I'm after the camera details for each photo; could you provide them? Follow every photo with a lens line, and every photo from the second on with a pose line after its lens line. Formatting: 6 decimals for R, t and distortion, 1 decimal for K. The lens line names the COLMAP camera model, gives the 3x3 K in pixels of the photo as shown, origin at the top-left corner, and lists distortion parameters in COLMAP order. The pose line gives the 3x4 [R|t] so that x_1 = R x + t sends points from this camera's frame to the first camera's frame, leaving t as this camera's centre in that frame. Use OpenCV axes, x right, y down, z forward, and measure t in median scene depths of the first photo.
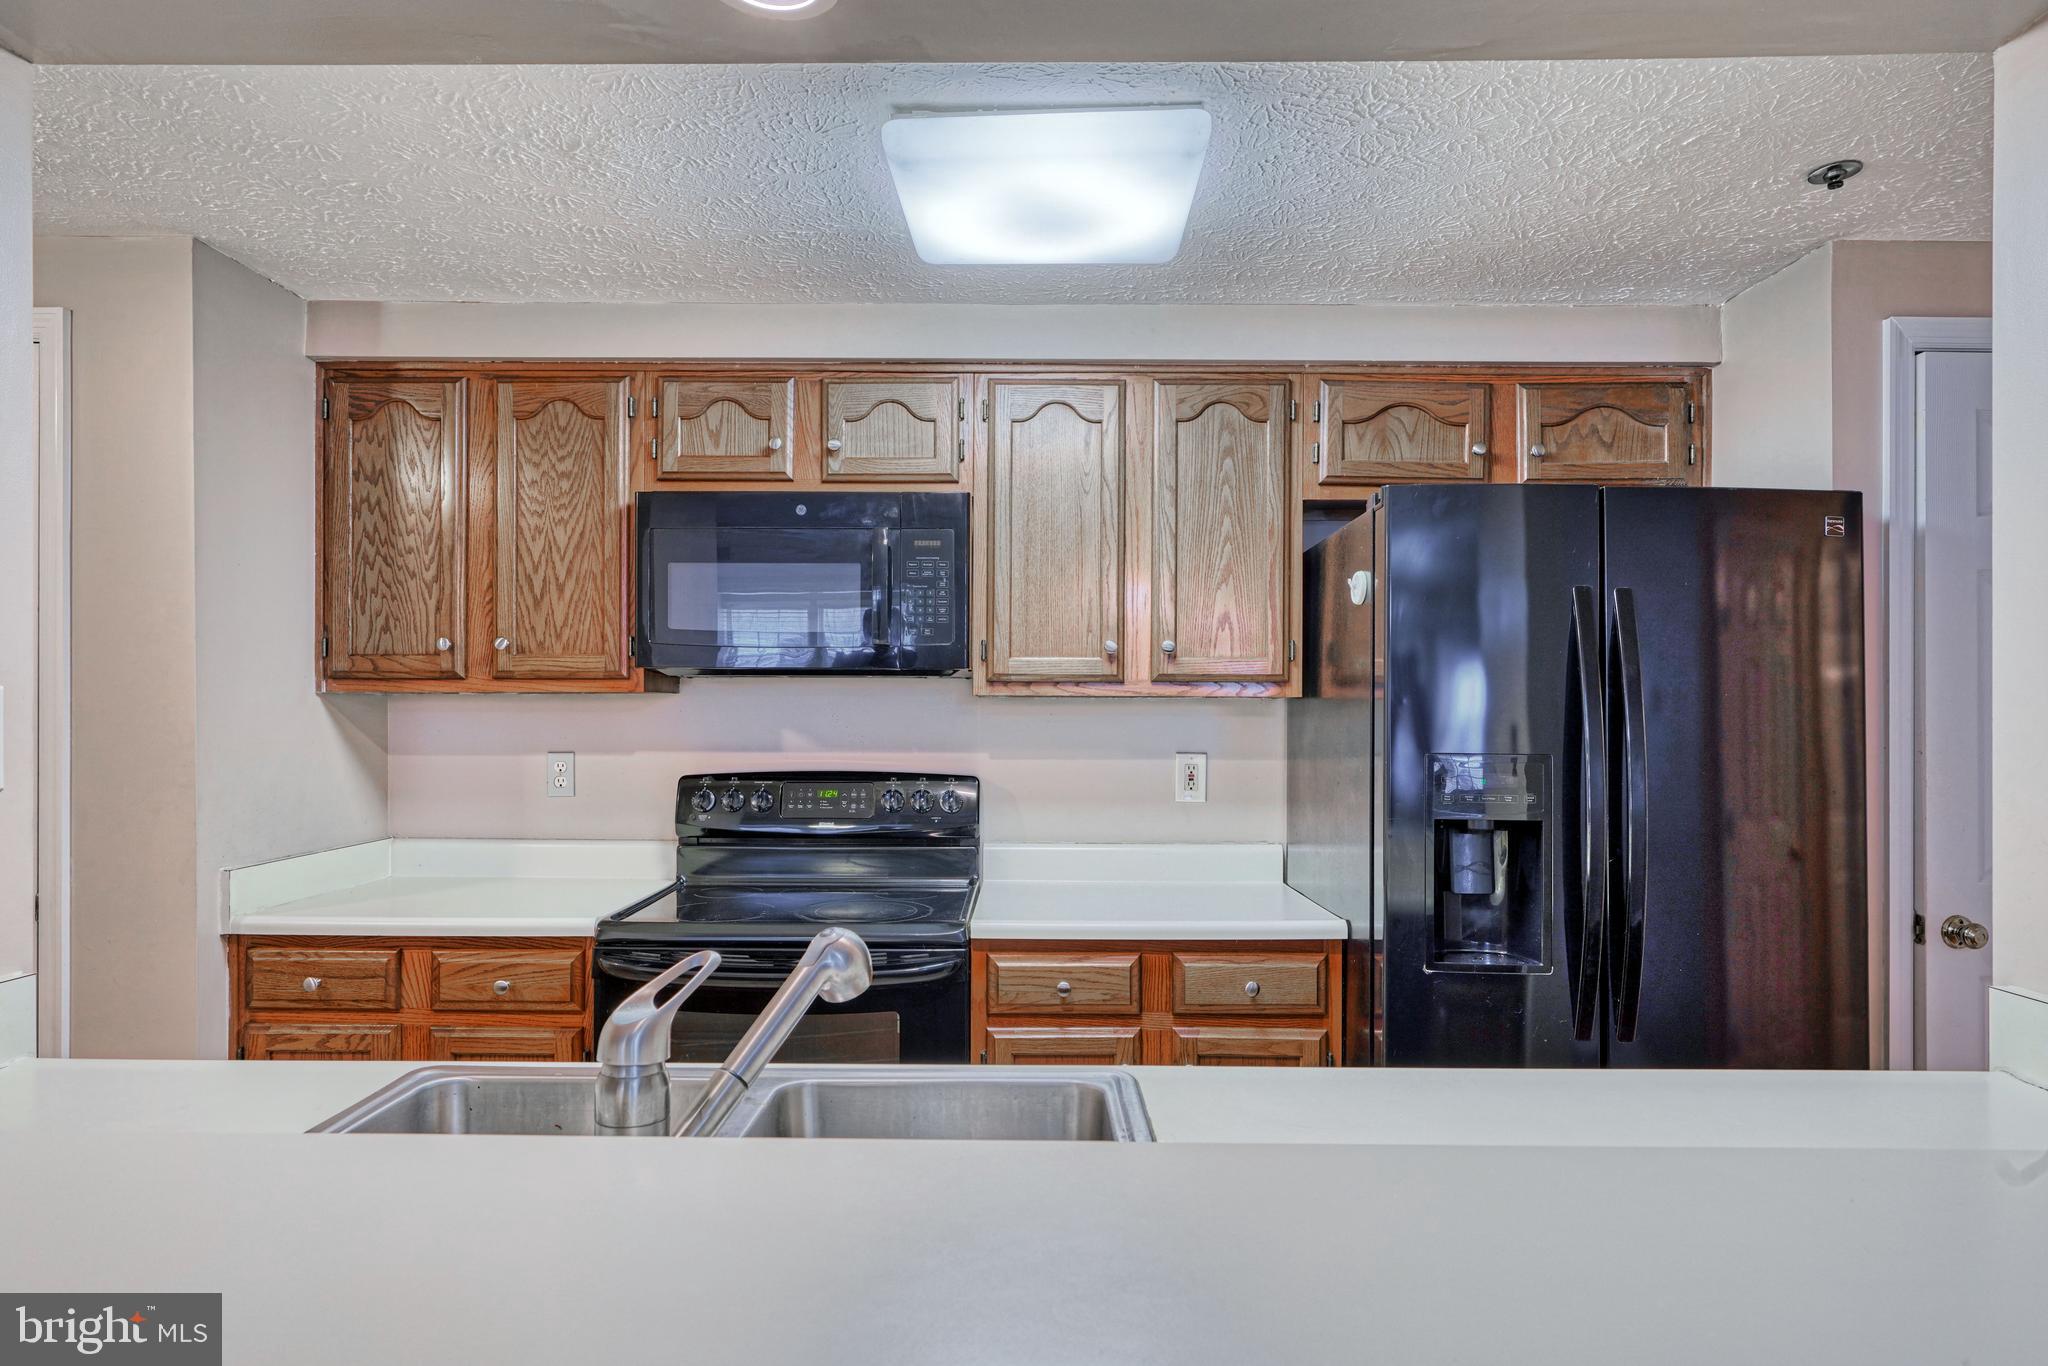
lens RADIAL K [[1152.5, 0, 1011.1], [0, 1152.5, 710.8], [0, 0, 1]] dist [0.002080, 0.000189]
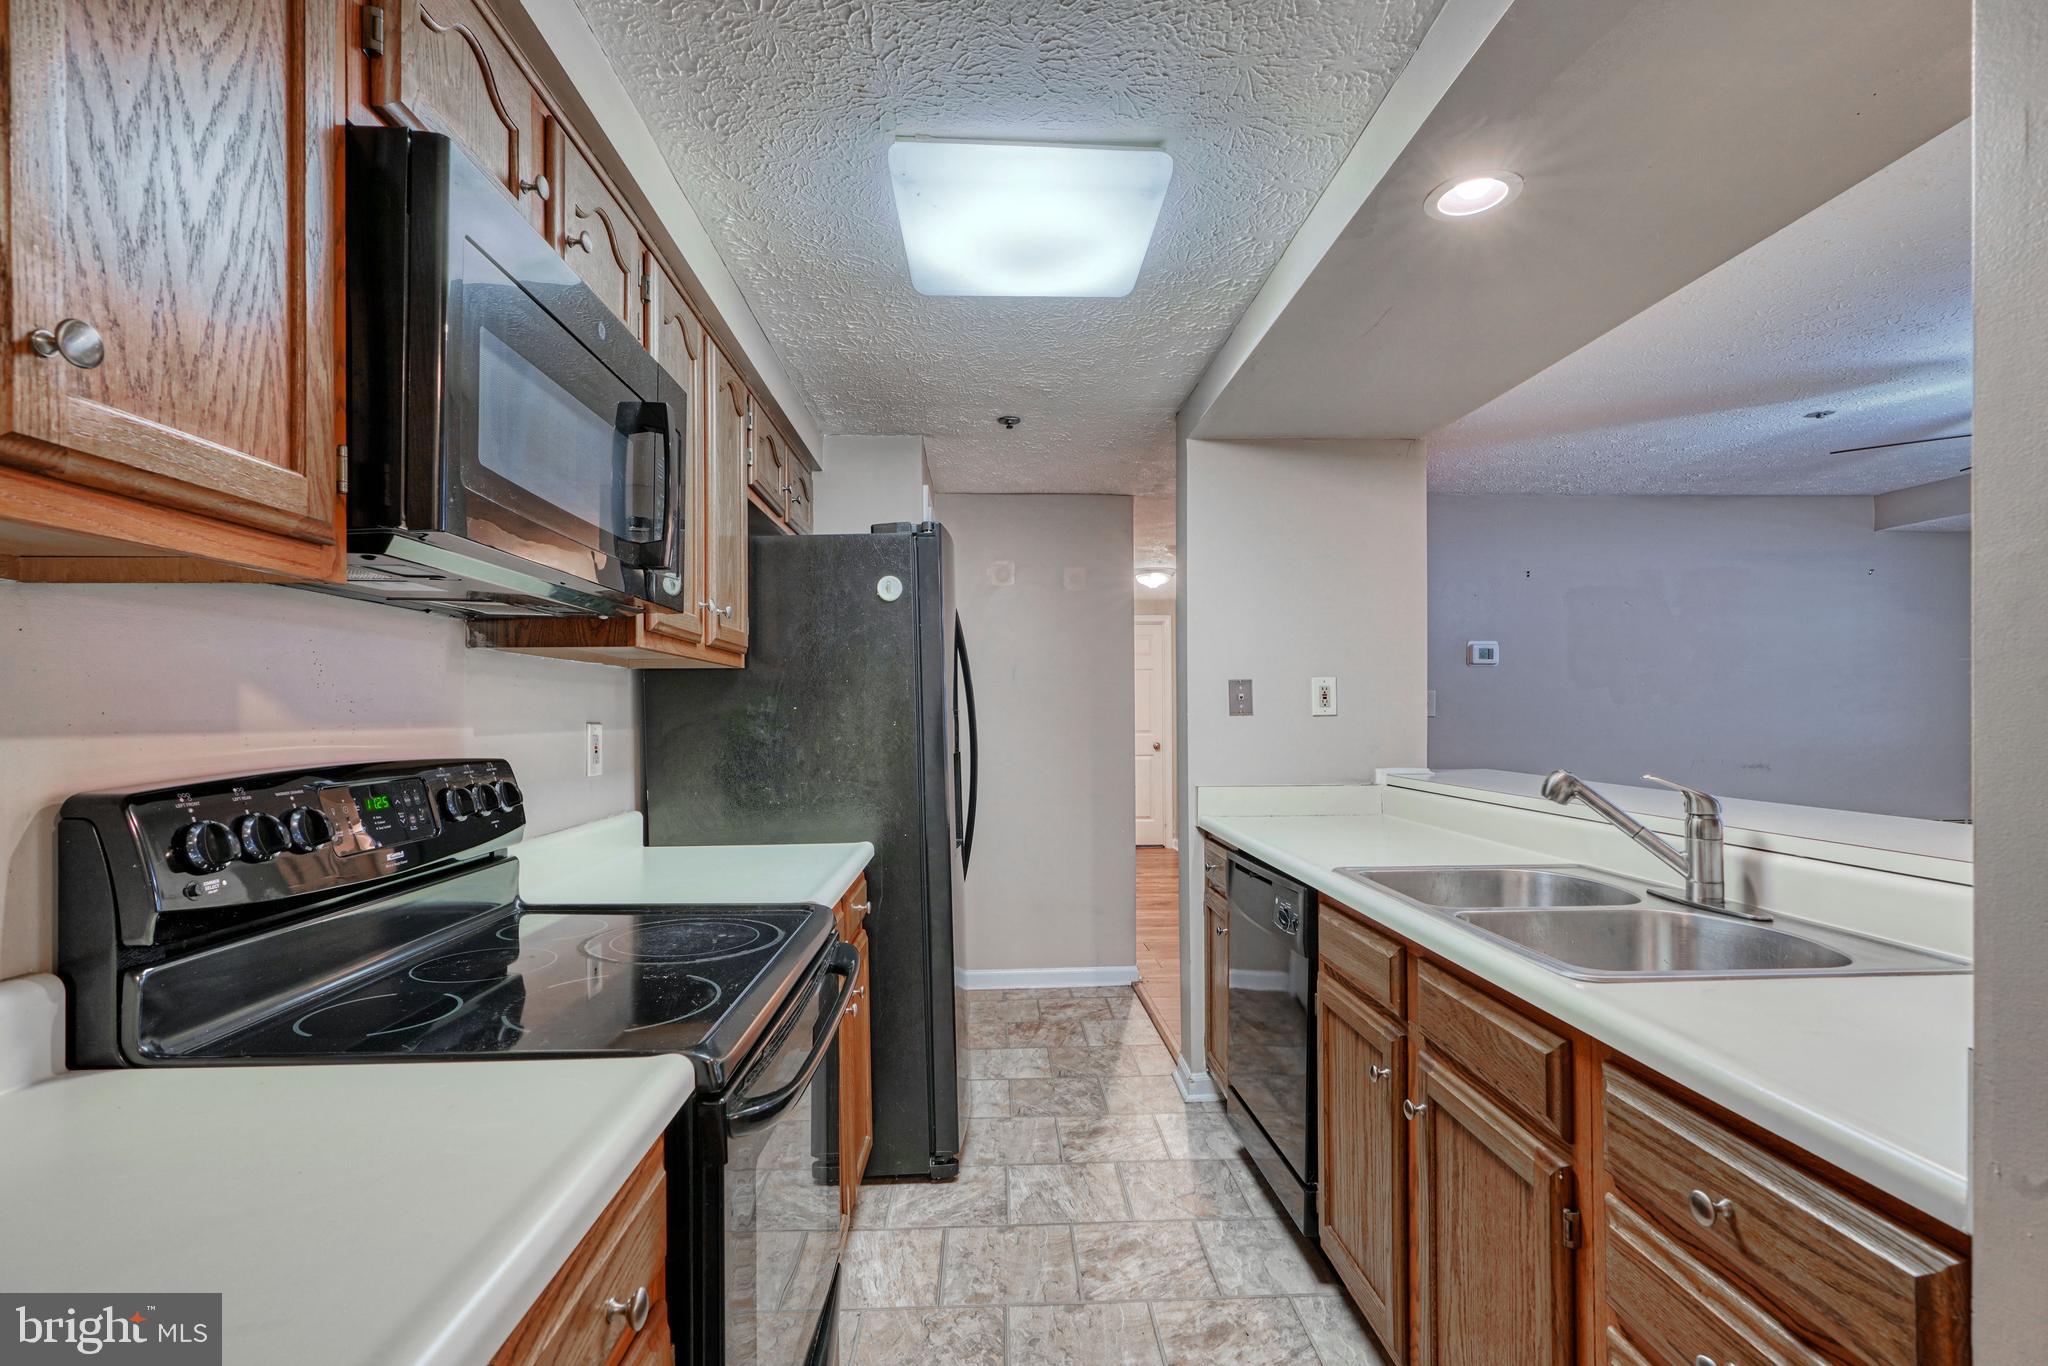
lens RADIAL K [[941.3, 0, 1016.7], [0, 941.3, 689.4], [0, 0, 1]] dist [-0.000703, 0.000409]
pose [[-0.038045, 0.023164, 0.999008, -0.673484], [-0.000005, 0.999731, -0.023181, 0.030568], [-0.999276, -0.000887, -0.038034, 0.776285]]
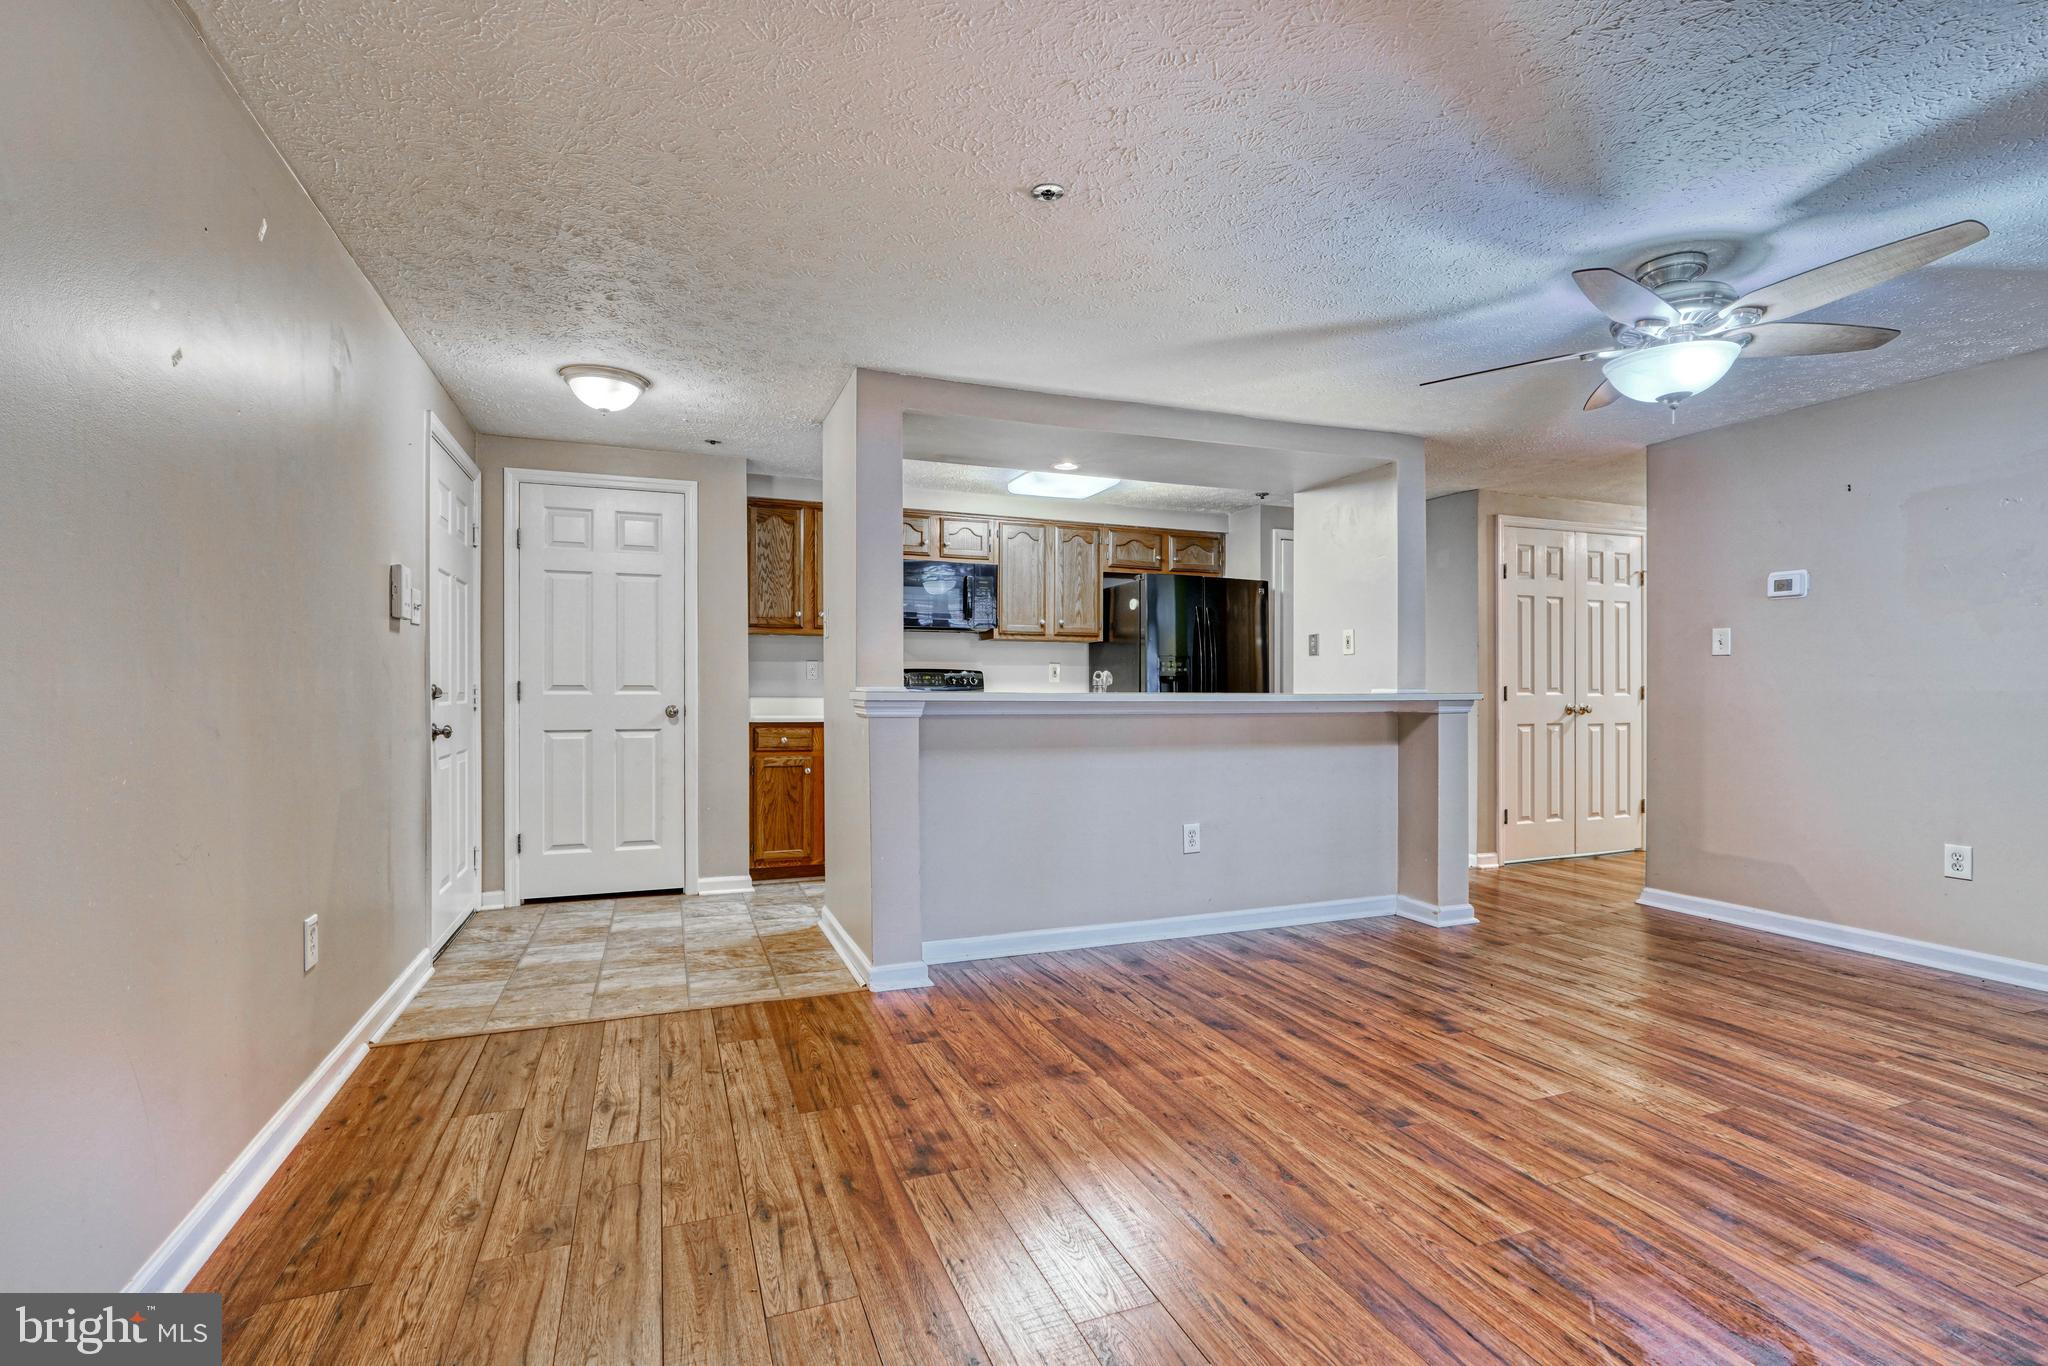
lens RADIAL K [[941.3, 0, 1016.7], [0, 941.3, 689.4], [0, 0, 1]] dist [-0.000703, 0.000409]
pose [[0.930863, -0.000395, 0.365367, -0.795393], [-0.001550, 0.999986, 0.005028, 0.095015], [-0.365364, -0.005246, 0.930850, -1.082275]]
